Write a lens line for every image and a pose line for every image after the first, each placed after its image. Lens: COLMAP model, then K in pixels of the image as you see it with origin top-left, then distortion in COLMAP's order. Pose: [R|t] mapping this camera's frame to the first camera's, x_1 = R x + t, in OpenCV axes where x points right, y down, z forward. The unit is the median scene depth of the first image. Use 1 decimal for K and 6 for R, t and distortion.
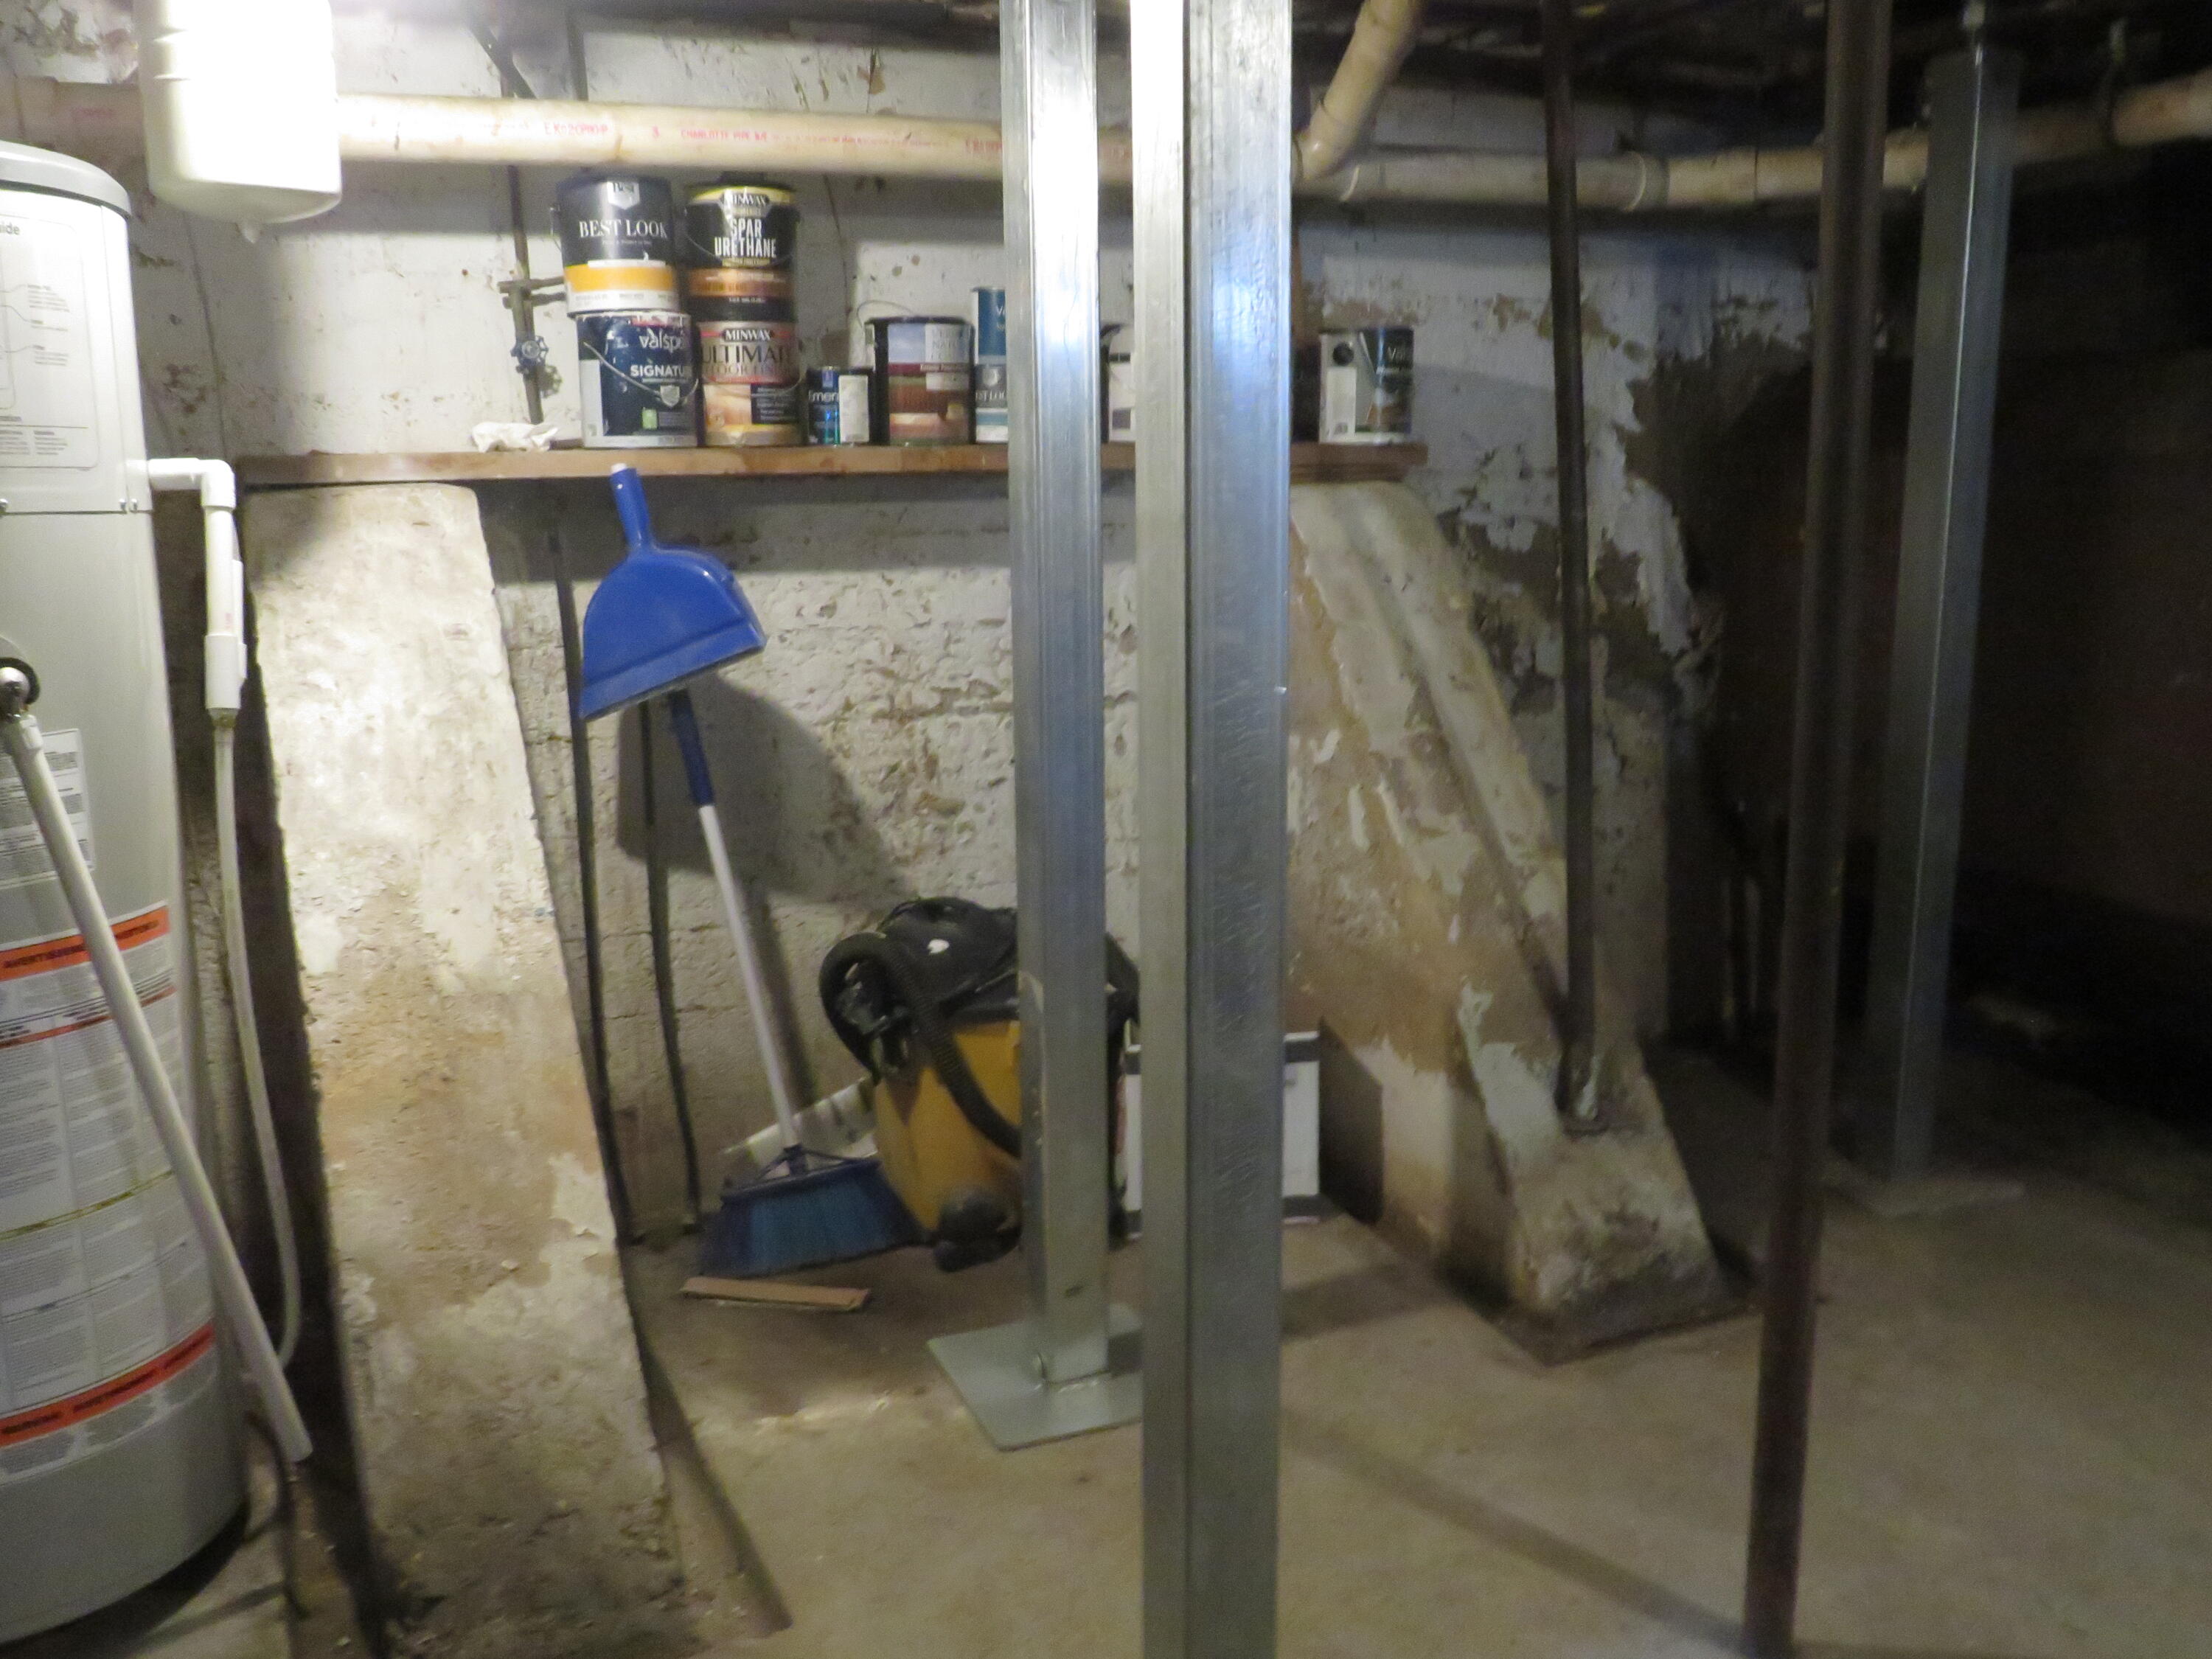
lens RADIAL K [[1922.4, 0, 1103.3], [0, 1922.4, 800.6], [0, 0, 1]] dist [-0.003412, -0.003530]
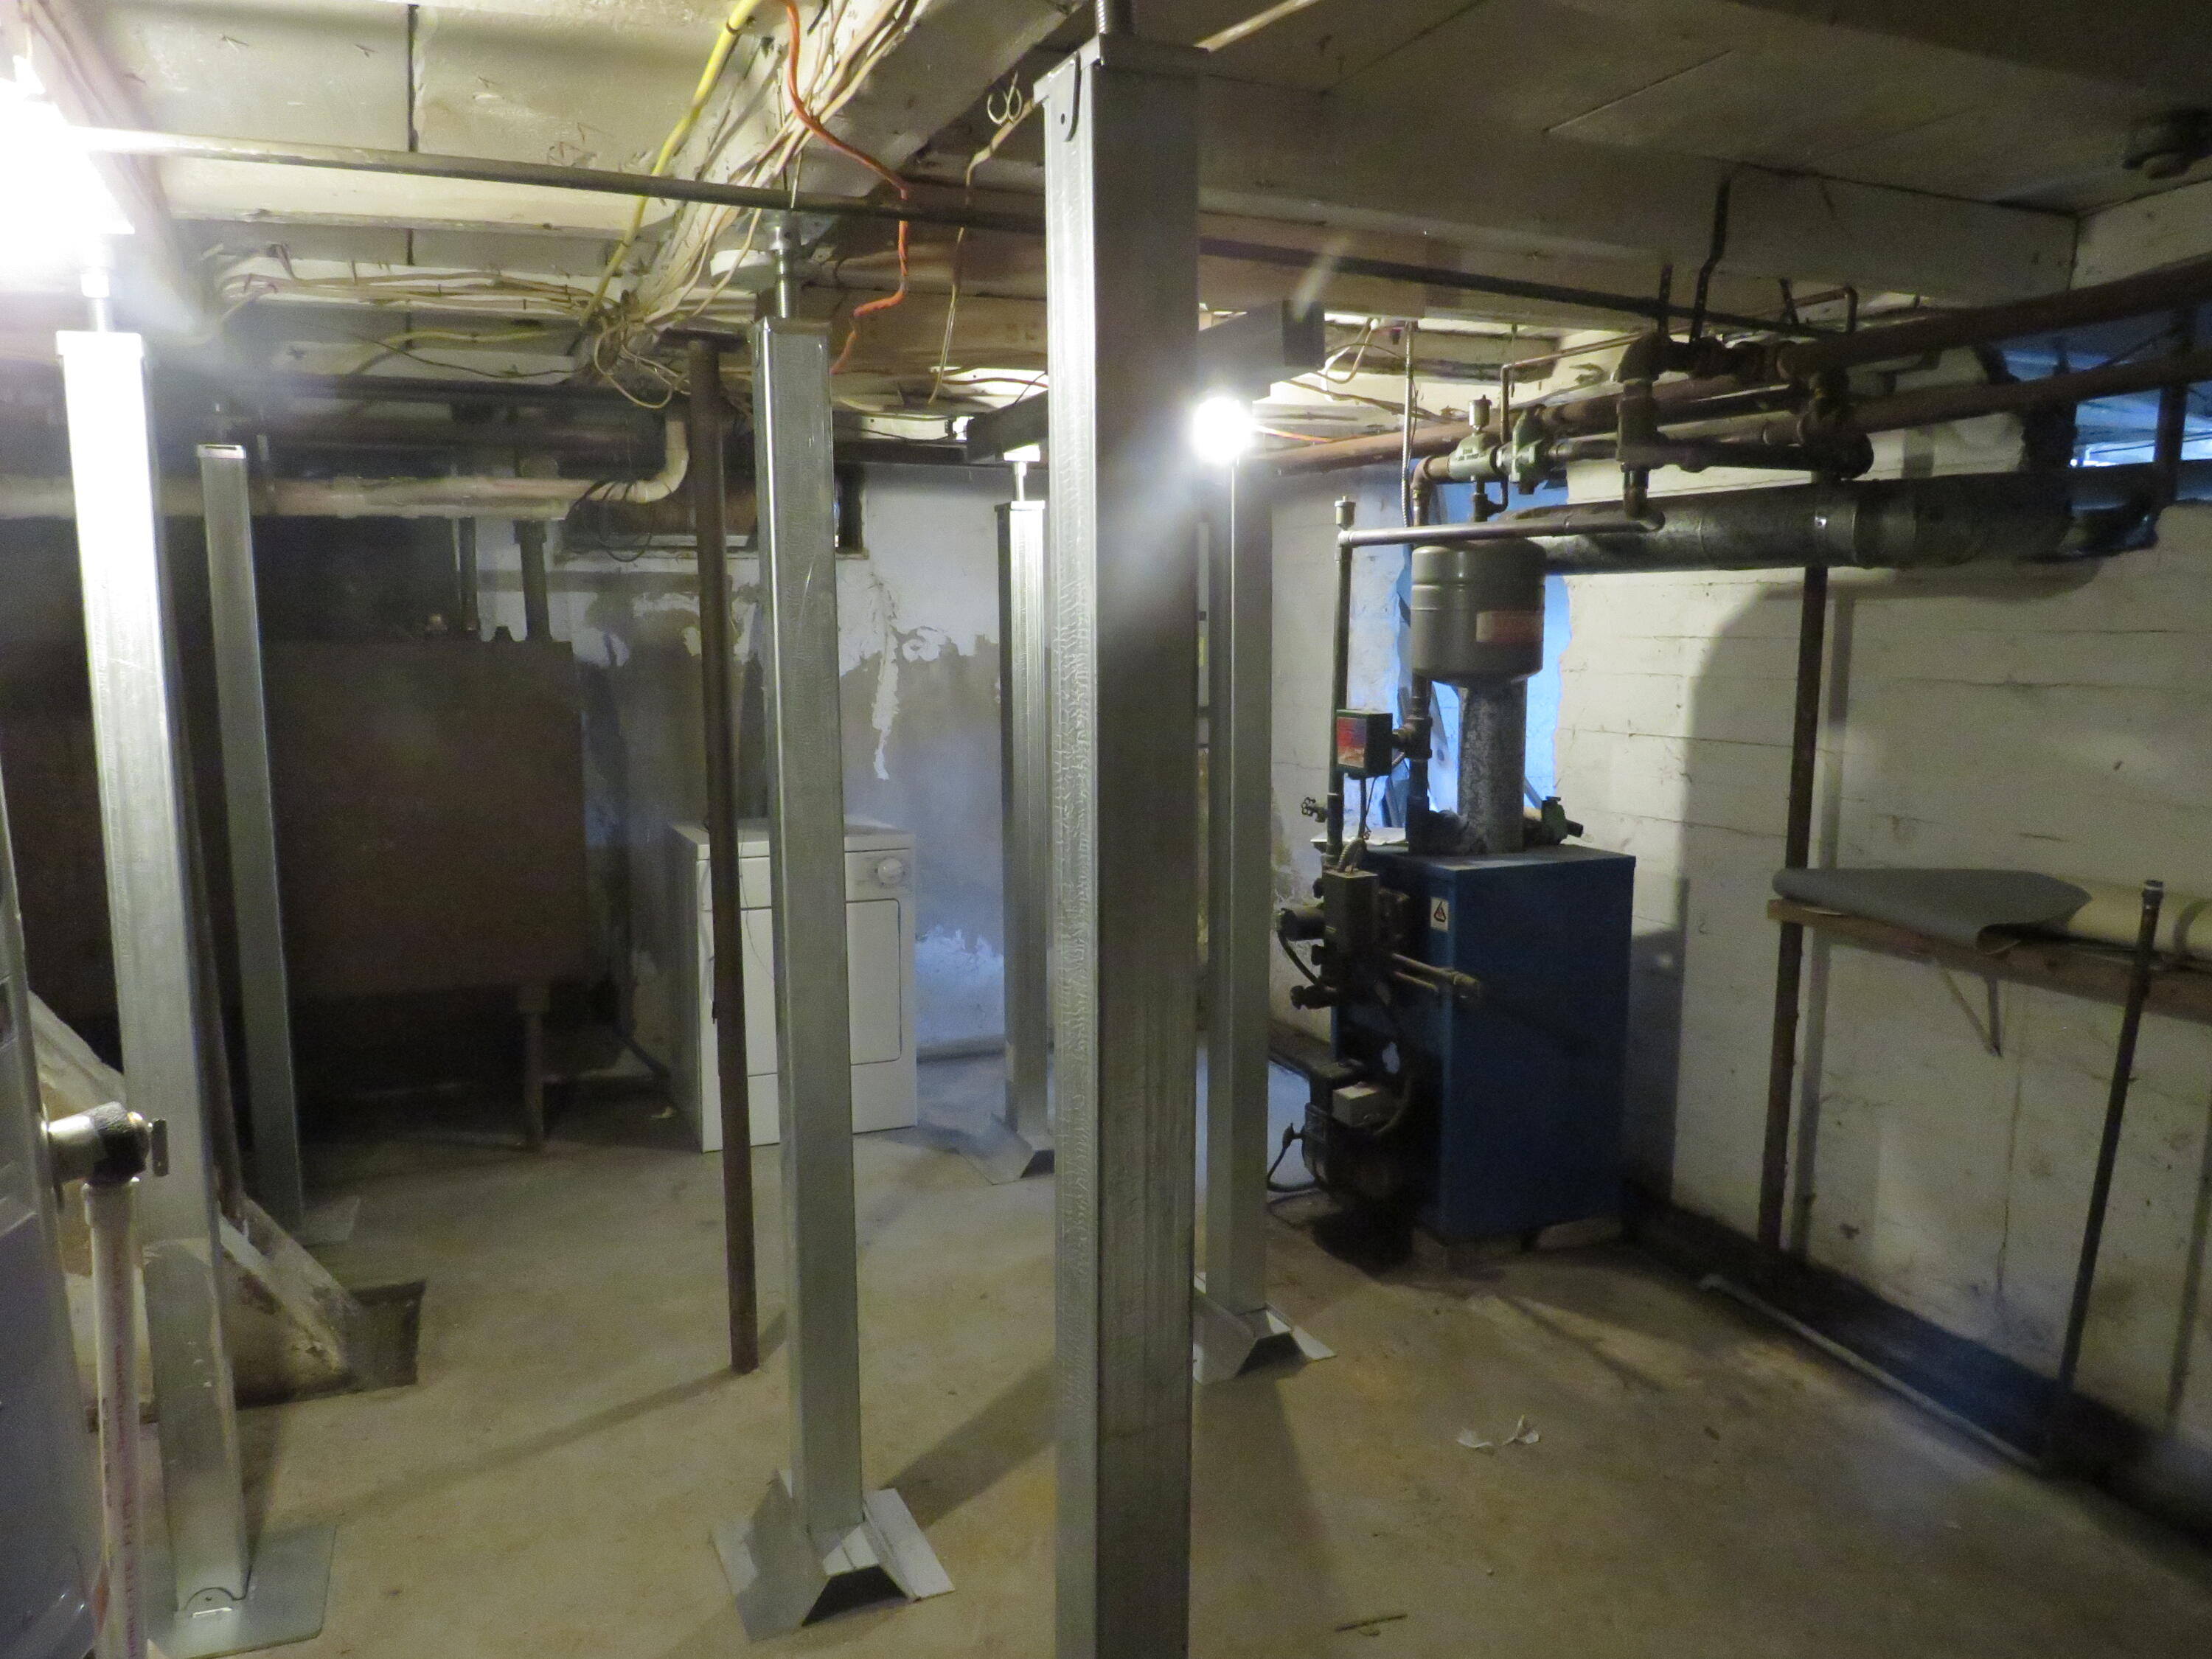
lens RADIAL K [[1557.7, 0, 1102.5], [0, 1557.7, 829.8], [0, 0, 1]] dist [-0.045609, 0.031004]
pose [[0.026433, -0.127113, 0.991536, -0.735766], [0.196644, 0.973163, 0.119516, -0.117728], [-0.980119, 0.191820, 0.050719, 0.346033]]
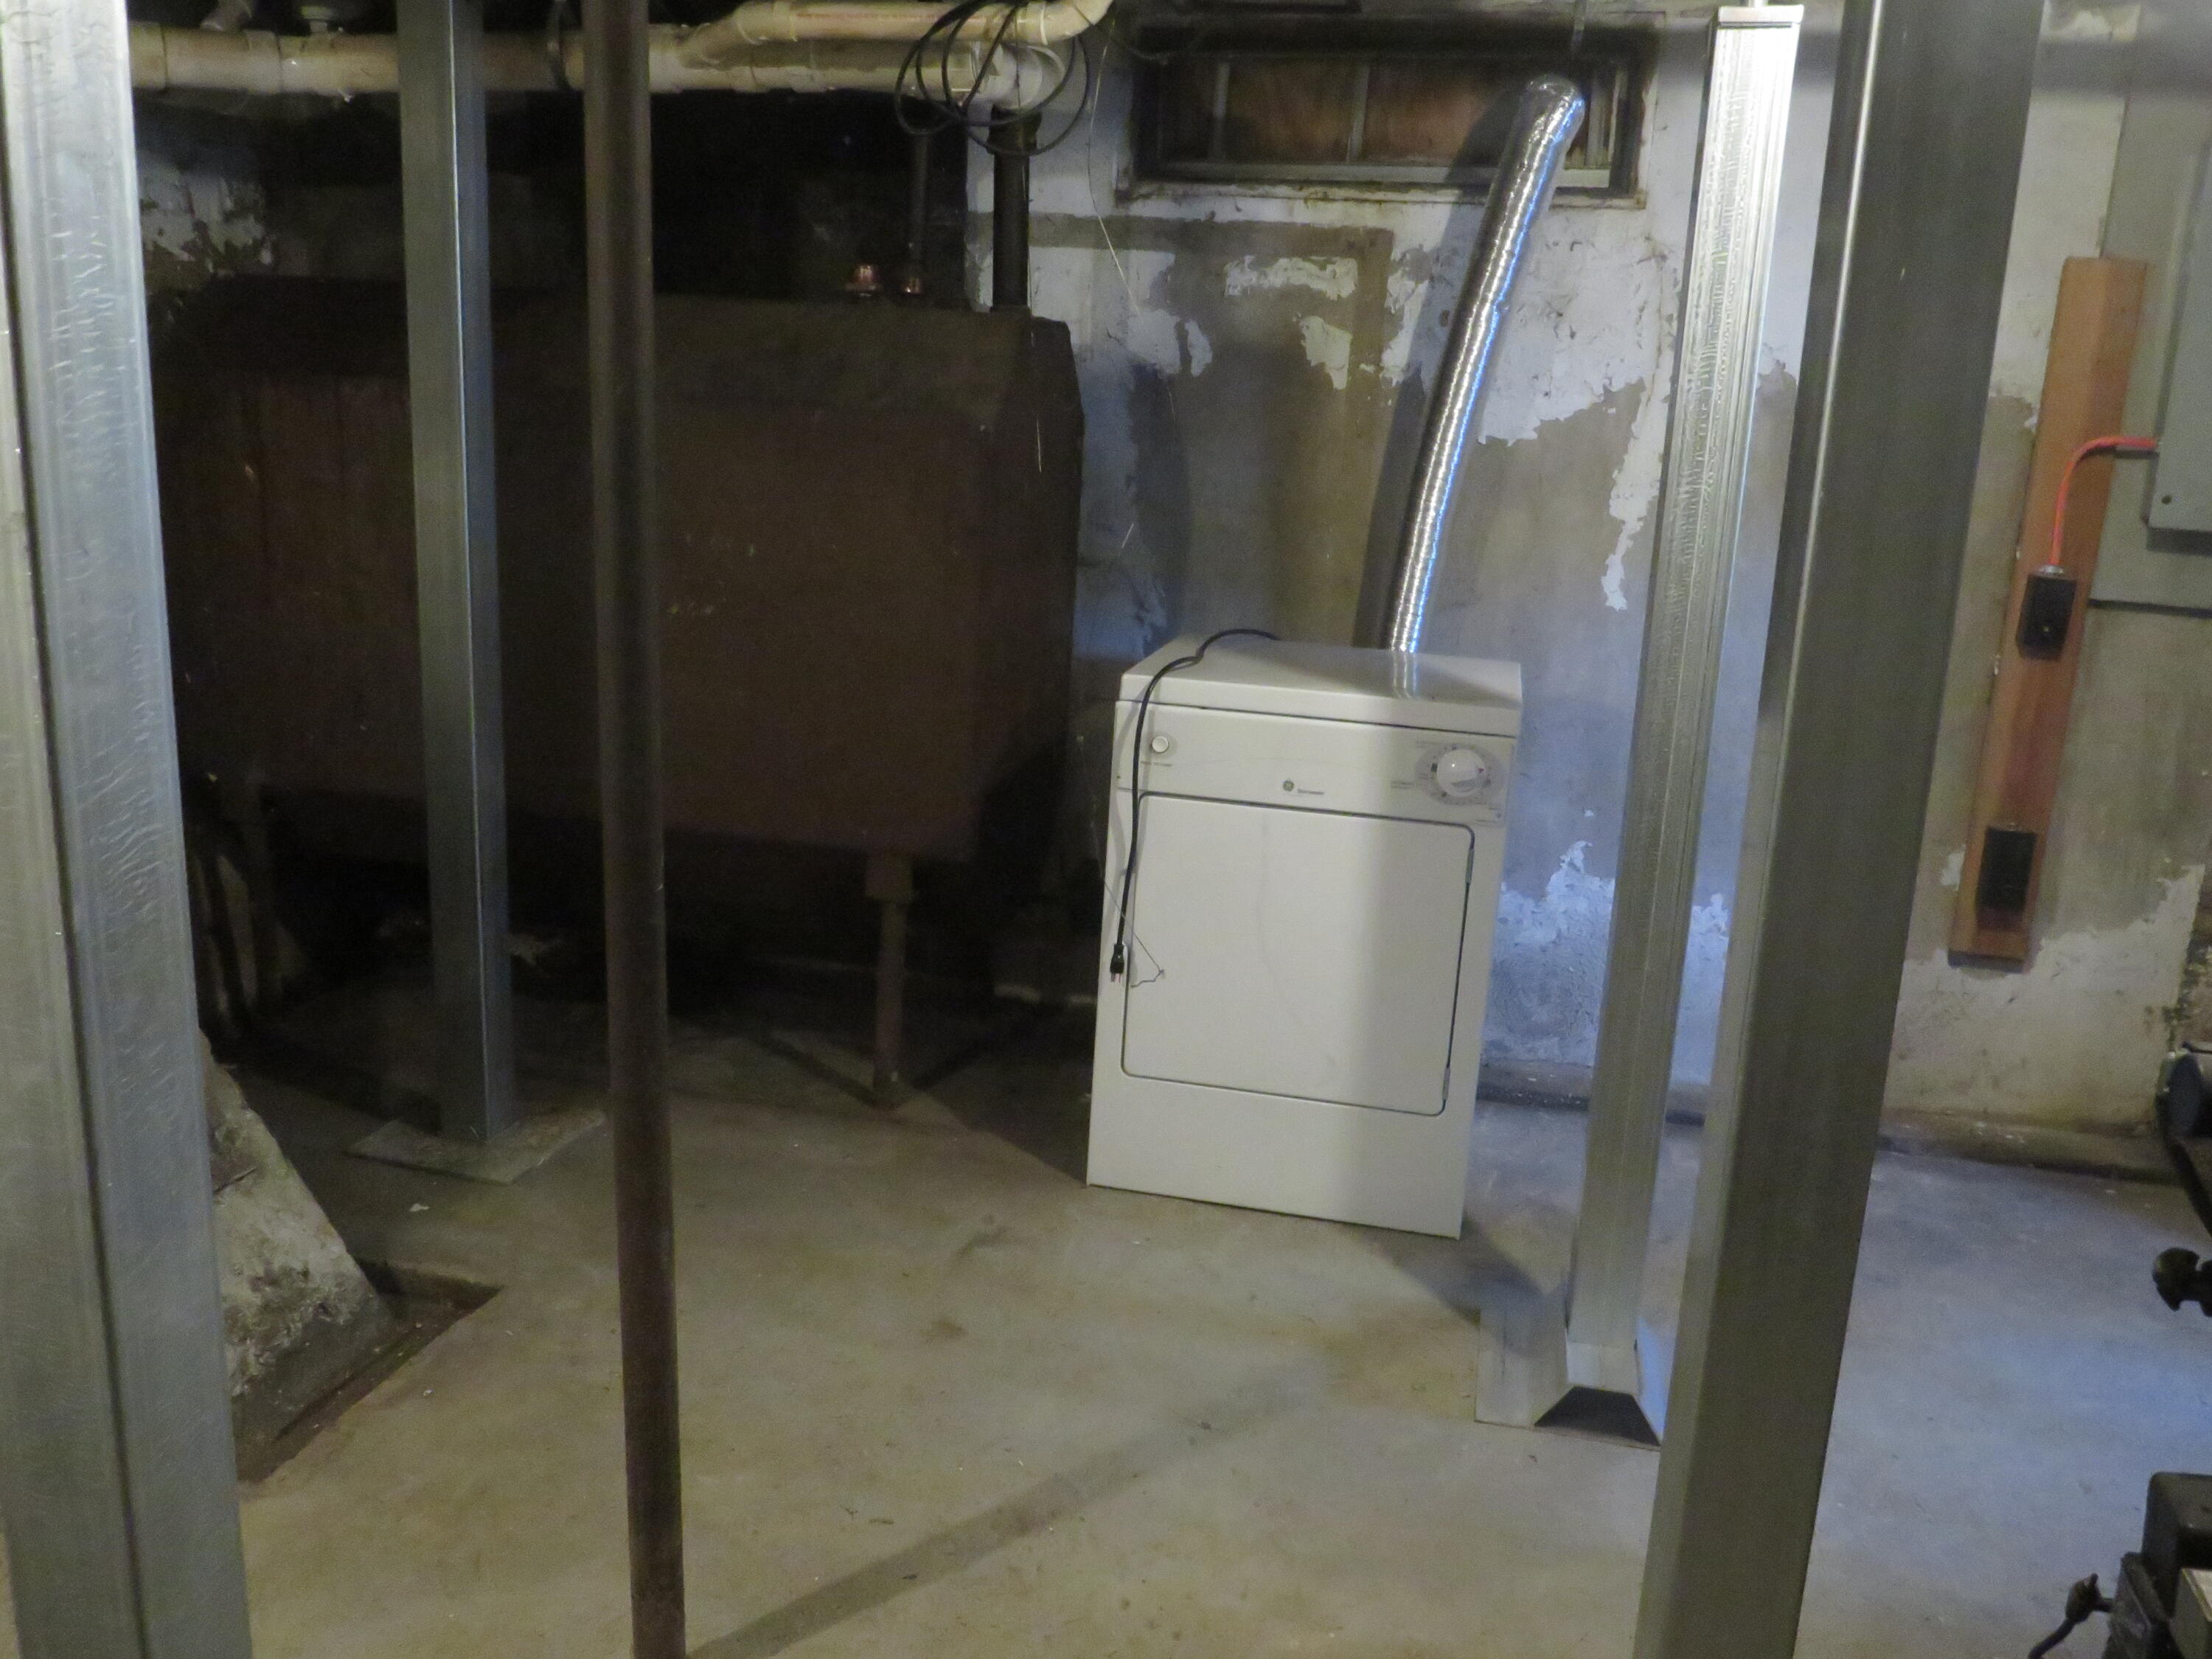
lens RADIAL K [[1873.7, 0, 1106.8], [0, 1873.7, 818.3], [0, 0, 1]] dist [-0.015299, -0.003721]
pose [[0.606980, -0.150158, 0.780403, -0.125679], [0.101178, 0.988598, 0.111523, -0.043329], [-0.788250, 0.011267, 0.615252, 0.182576]]
